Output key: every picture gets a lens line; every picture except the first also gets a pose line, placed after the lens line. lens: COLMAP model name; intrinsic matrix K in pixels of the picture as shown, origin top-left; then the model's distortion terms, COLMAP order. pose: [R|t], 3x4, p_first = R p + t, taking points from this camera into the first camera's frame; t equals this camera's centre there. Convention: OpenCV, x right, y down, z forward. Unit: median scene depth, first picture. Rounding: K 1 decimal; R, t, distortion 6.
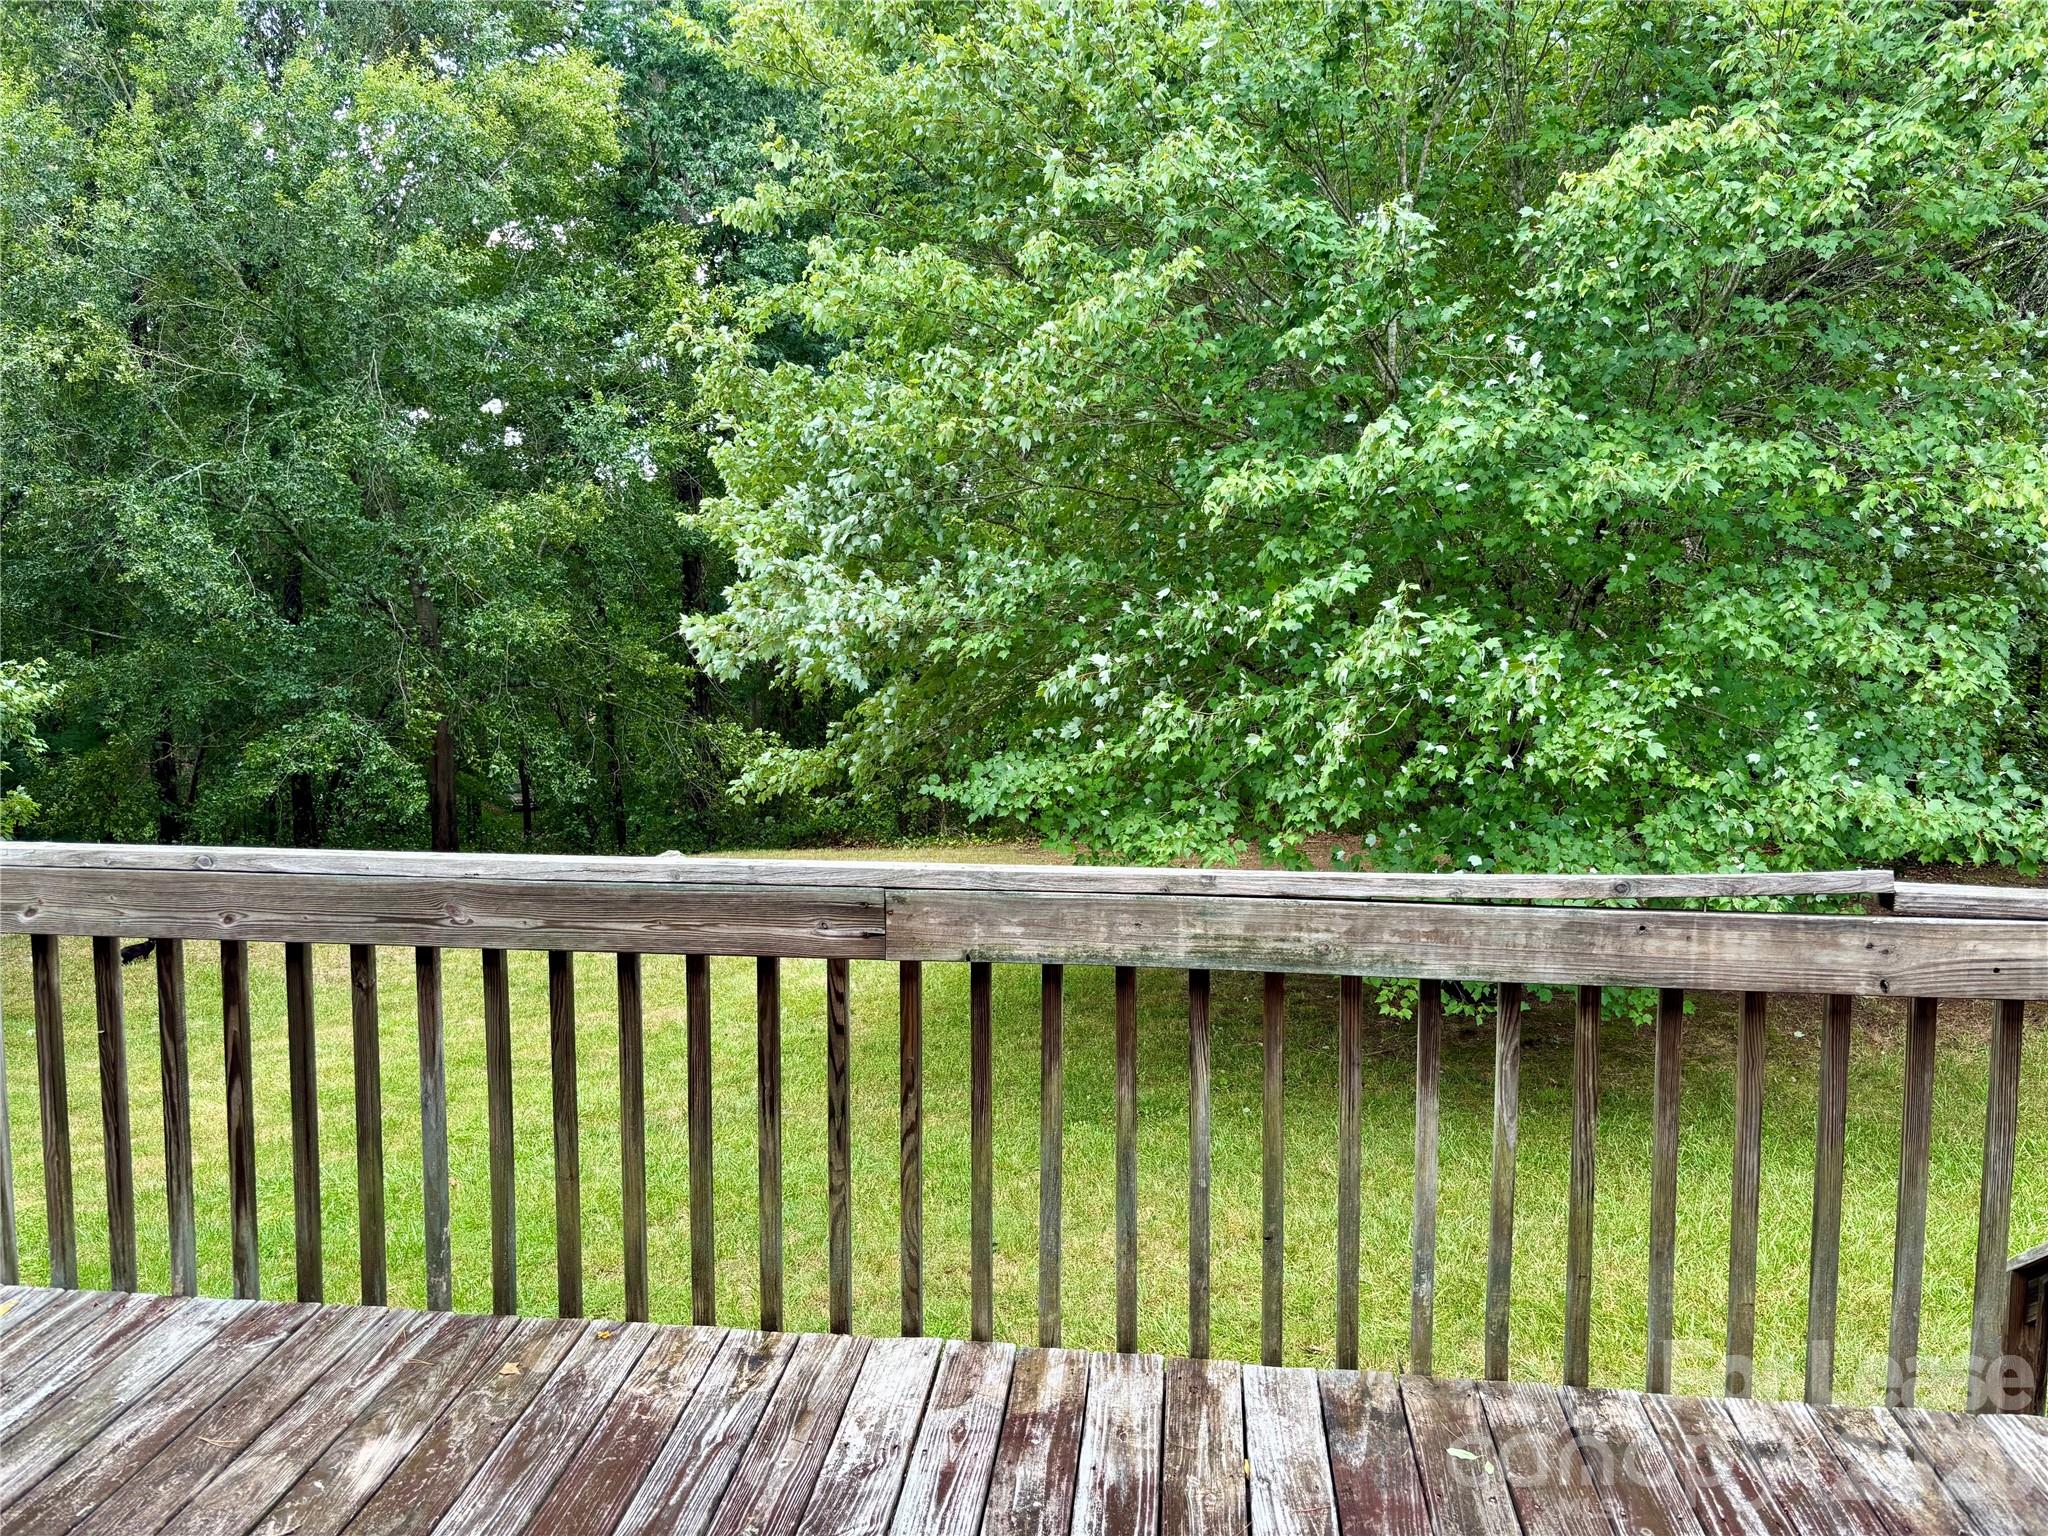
lens RADIAL K [[1542.3, 0, 1023.7], [0, 1542.3, 771.6], [0, 0, 1]] dist [-0.012469, -0.005923]
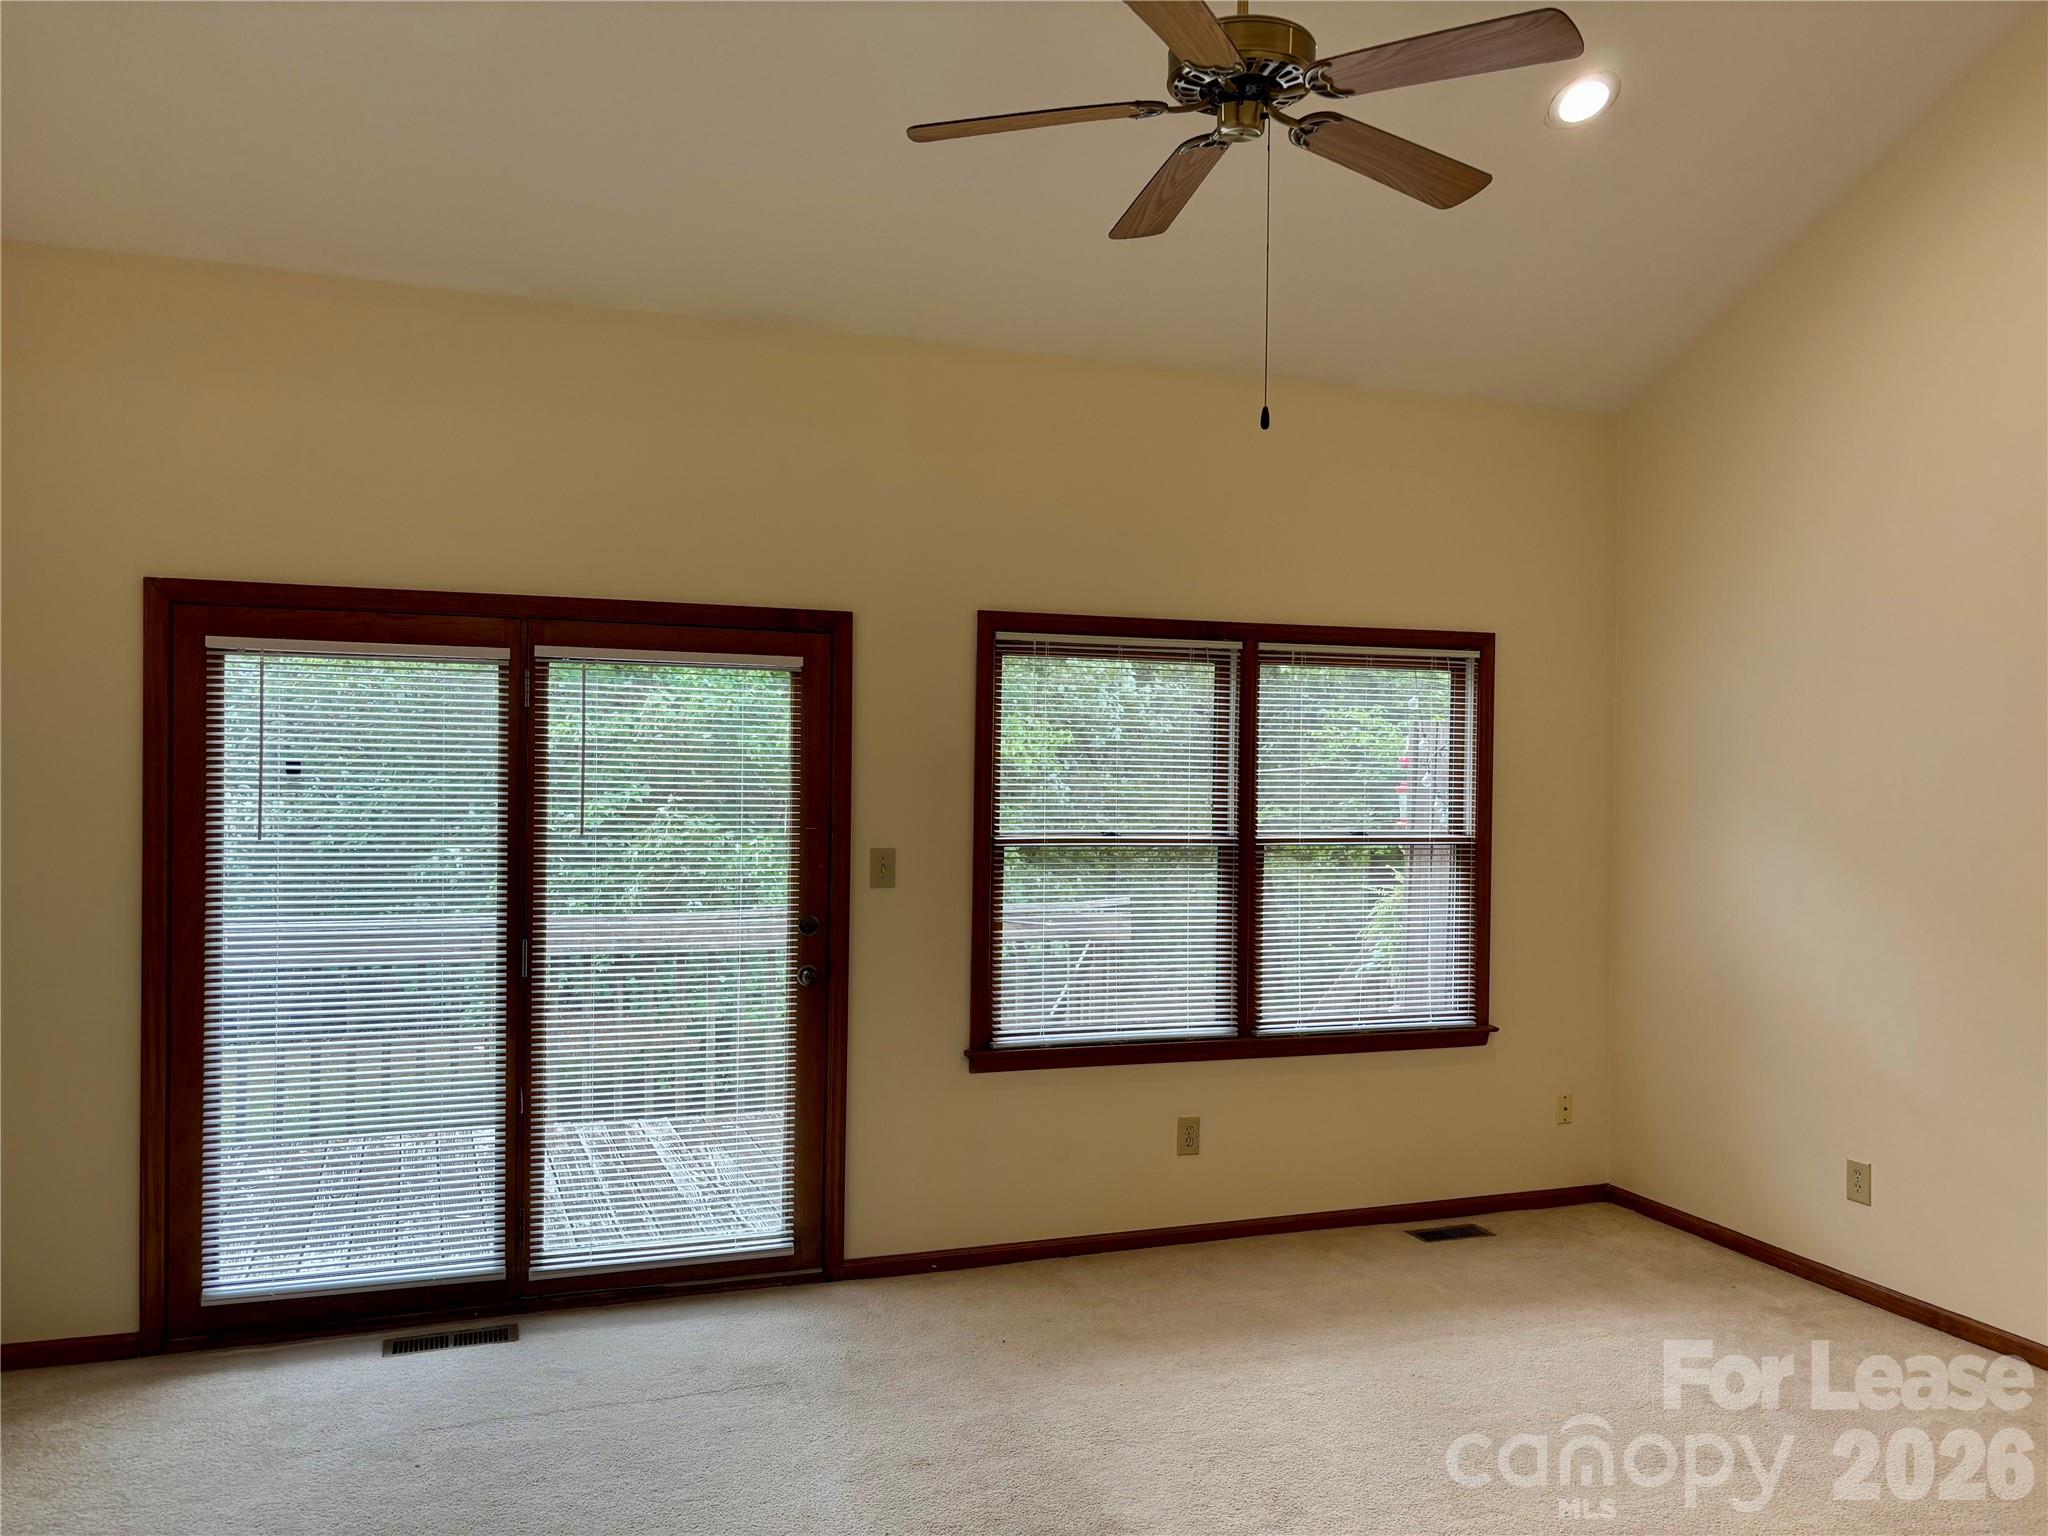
lens RADIAL K [[1542.3, 0, 1024.5], [0, 1542.3, 766.5], [0, 0, 1]] dist [-0.012469, -0.005923]
pose [[0.880149, 0.017207, 0.474386, -0.173453], [0.056059, 0.988582, -0.139866, 0.083370], [-0.471376, 0.149697, 0.869135, -0.506117]]
